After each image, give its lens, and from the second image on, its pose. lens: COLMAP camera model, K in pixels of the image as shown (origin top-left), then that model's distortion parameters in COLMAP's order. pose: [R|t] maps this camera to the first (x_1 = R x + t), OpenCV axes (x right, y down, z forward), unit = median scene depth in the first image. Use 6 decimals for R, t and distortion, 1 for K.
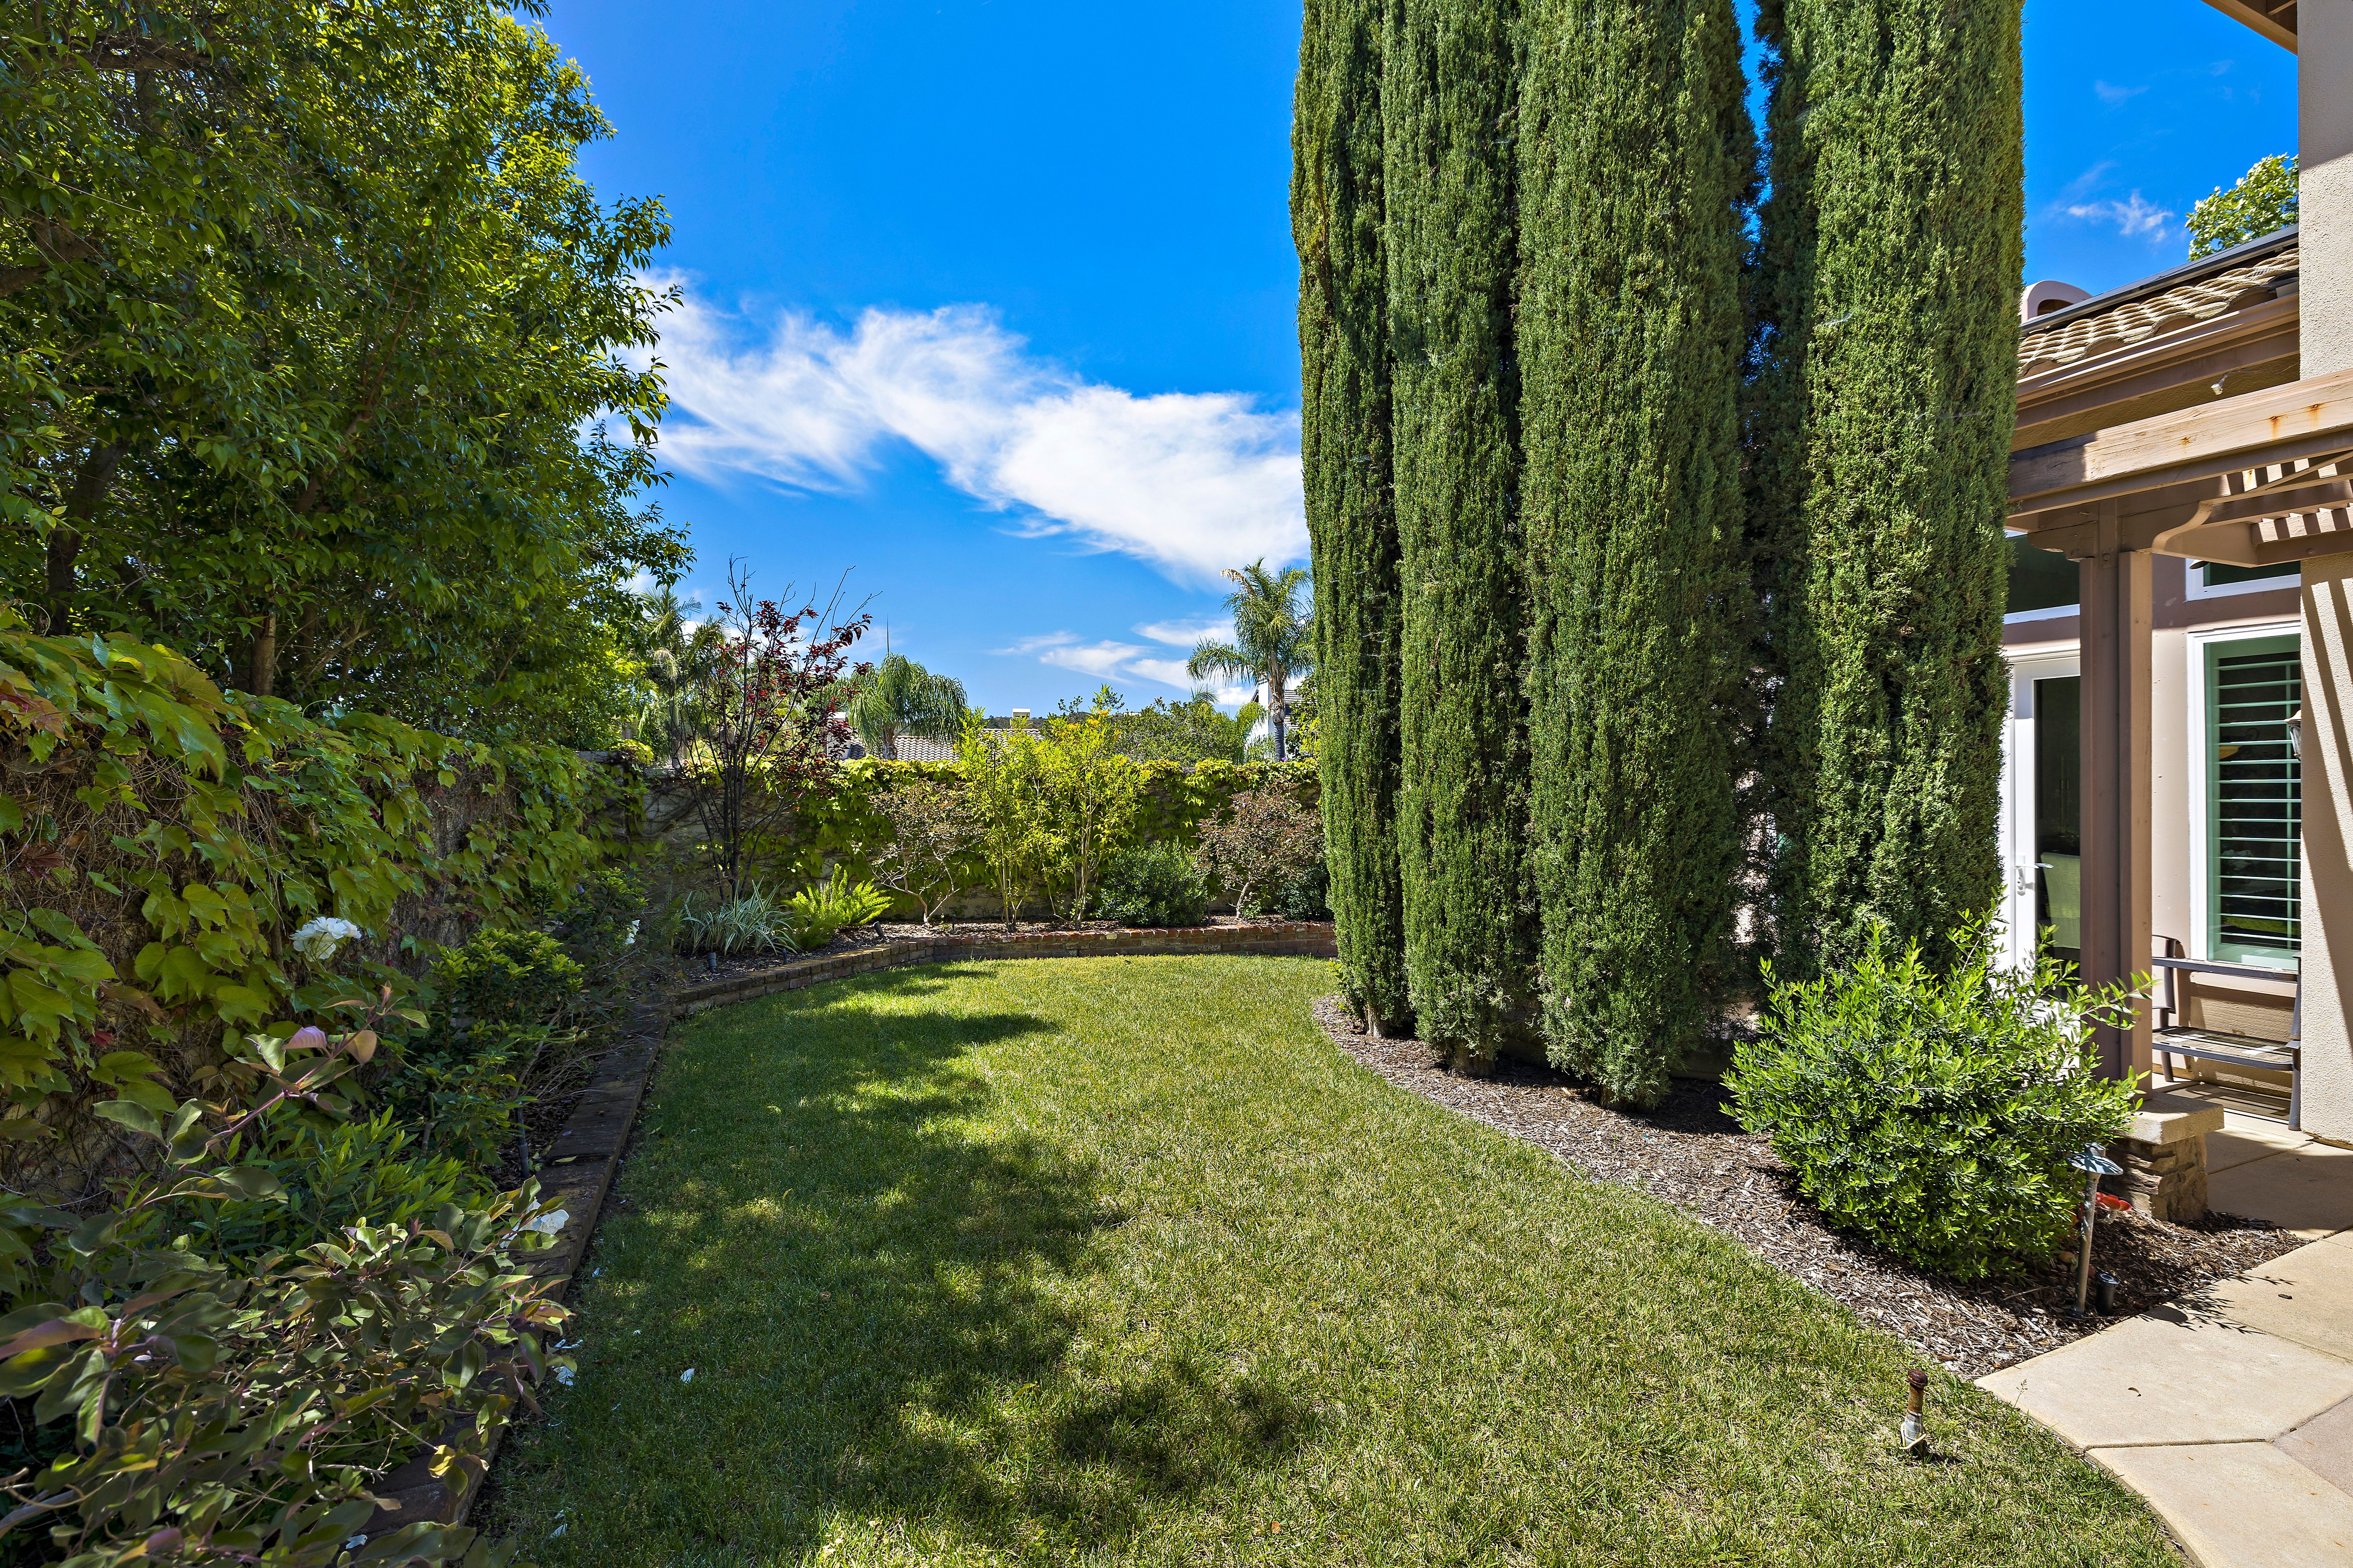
lens RADIAL K [[1055.7, 0, 1176.6], [0, 1055.7, 787.3], [0, 0, 1]] dist [-0.001985, -0.000115]
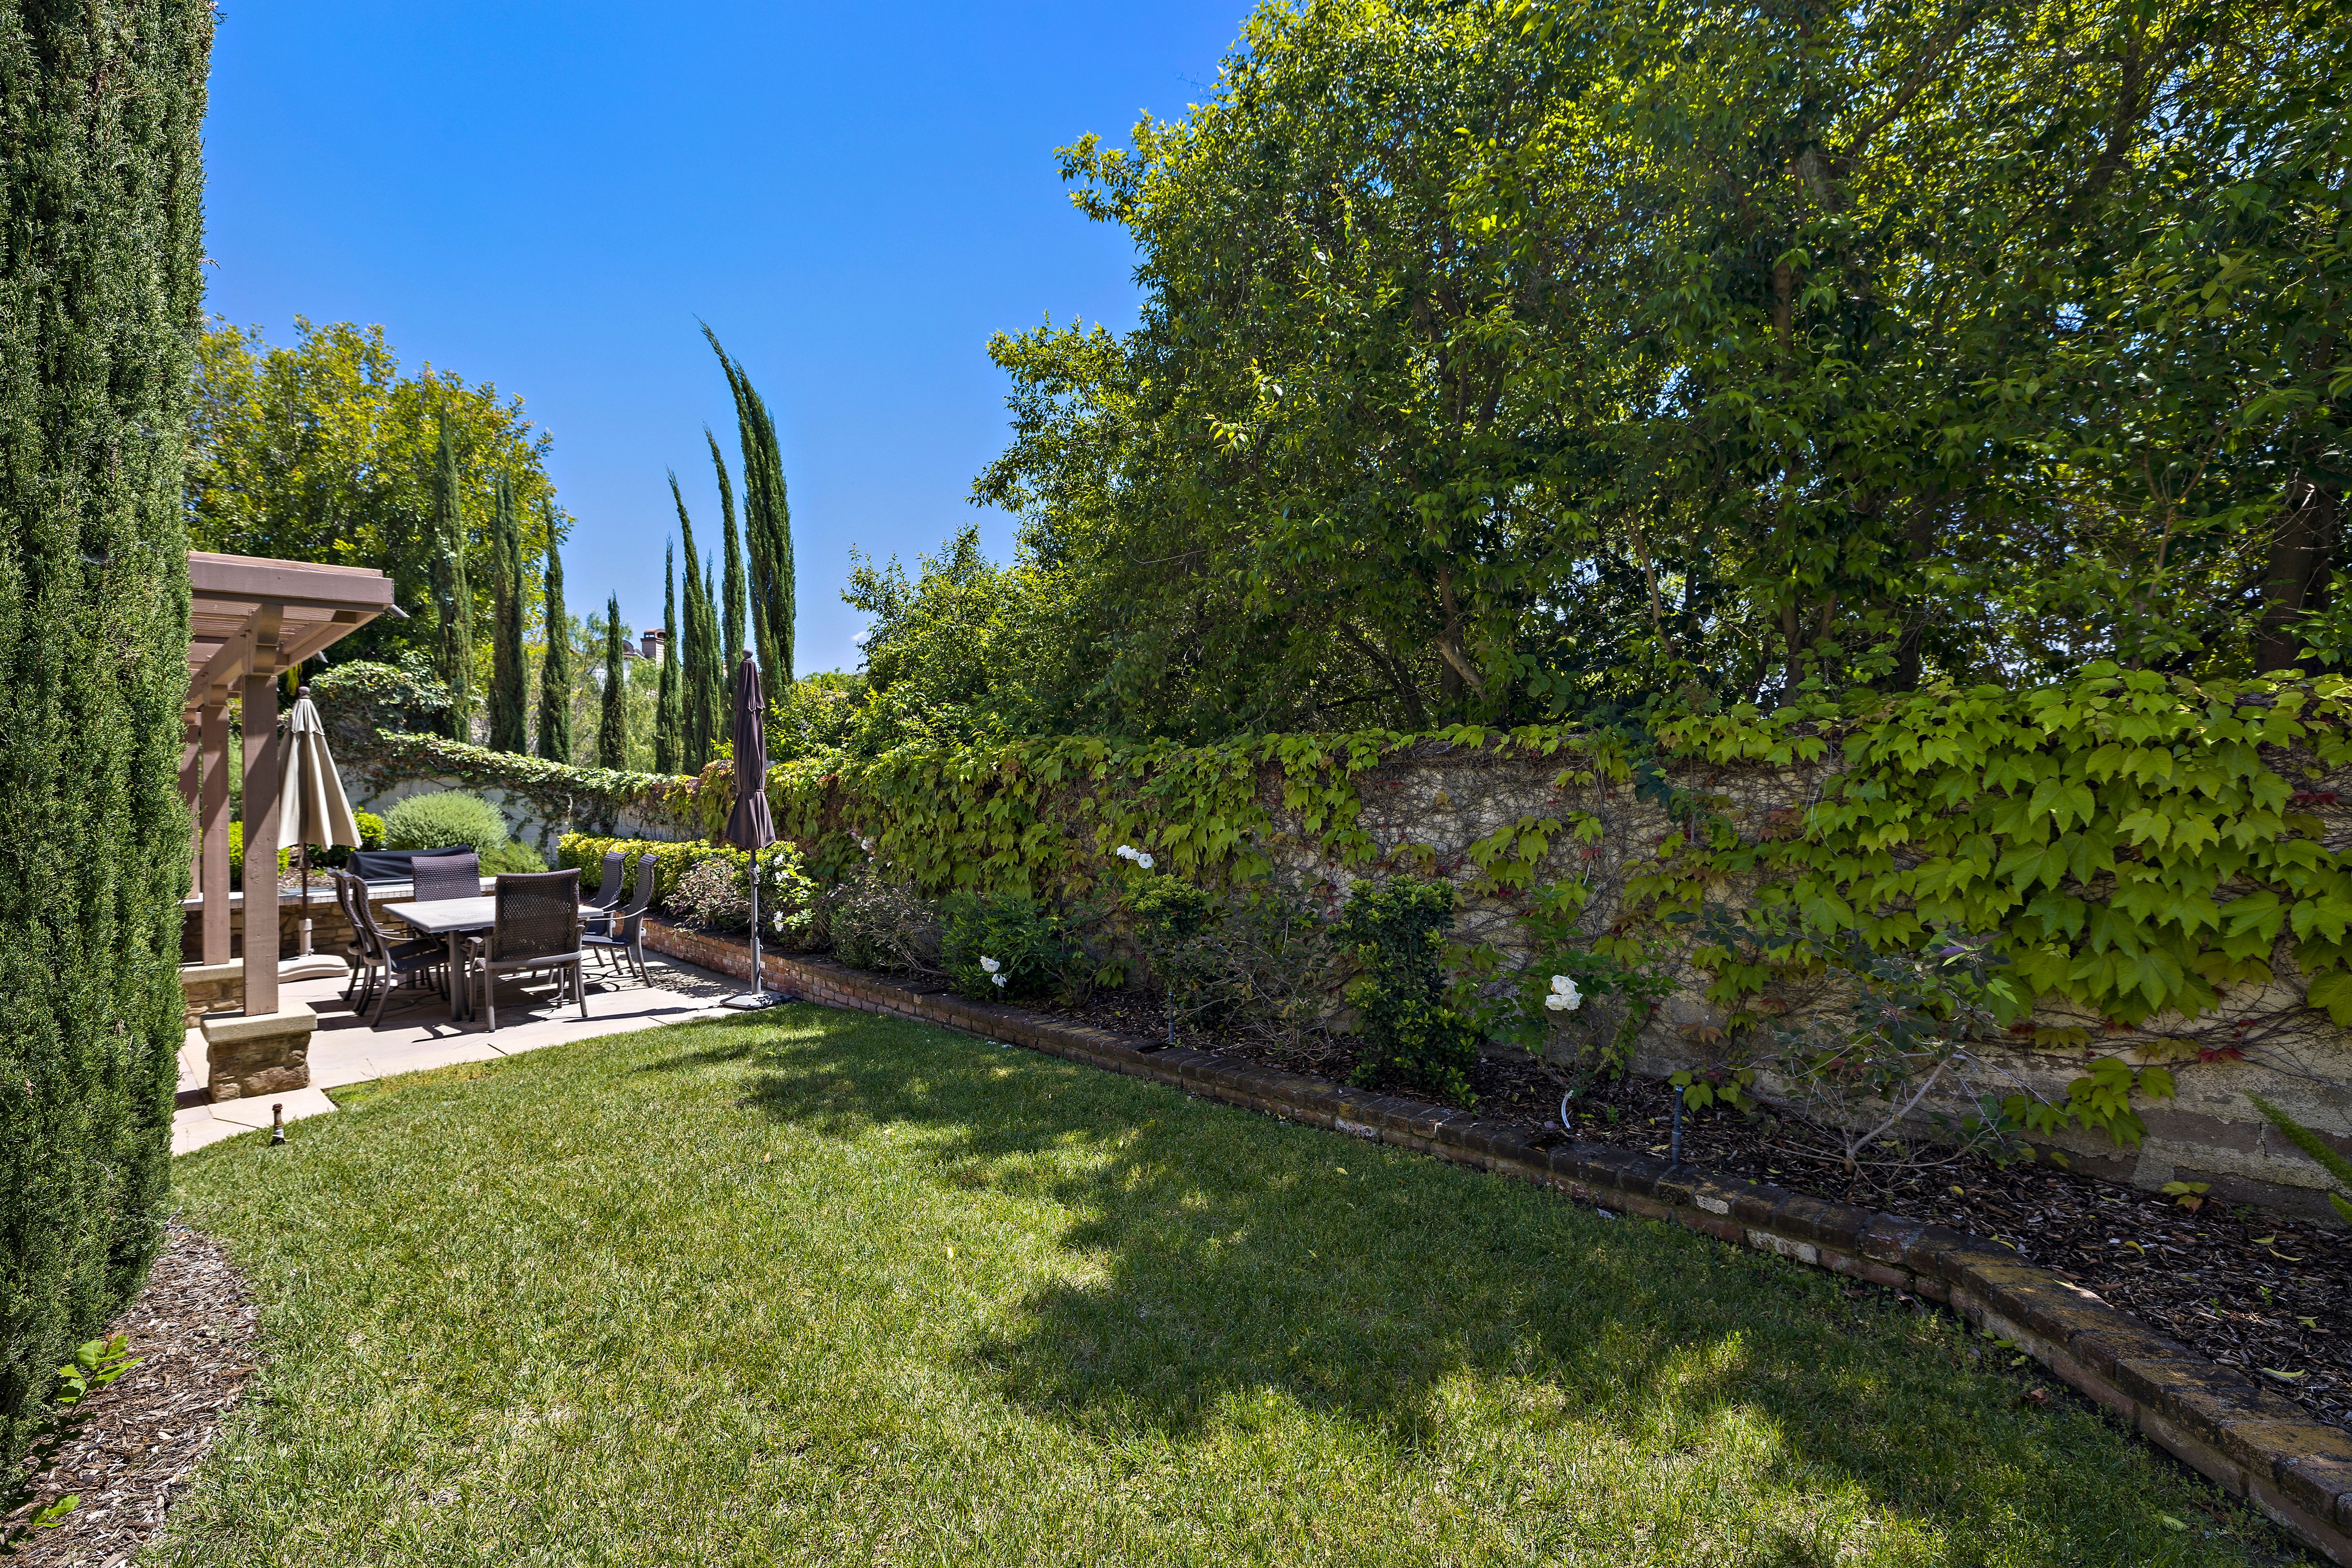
lens RADIAL K [[1055.4, 0, 1175.3], [0, 1055.4, 781.8], [0, 0, 1]] dist [-0.001985, -0.000115]
pose [[-0.920201, 0.016039, -0.391118, -0.040516], [0.018550, 0.999824, -0.002643, 0.003114], [0.391007, -0.009688, -0.920337, 1.996914]]
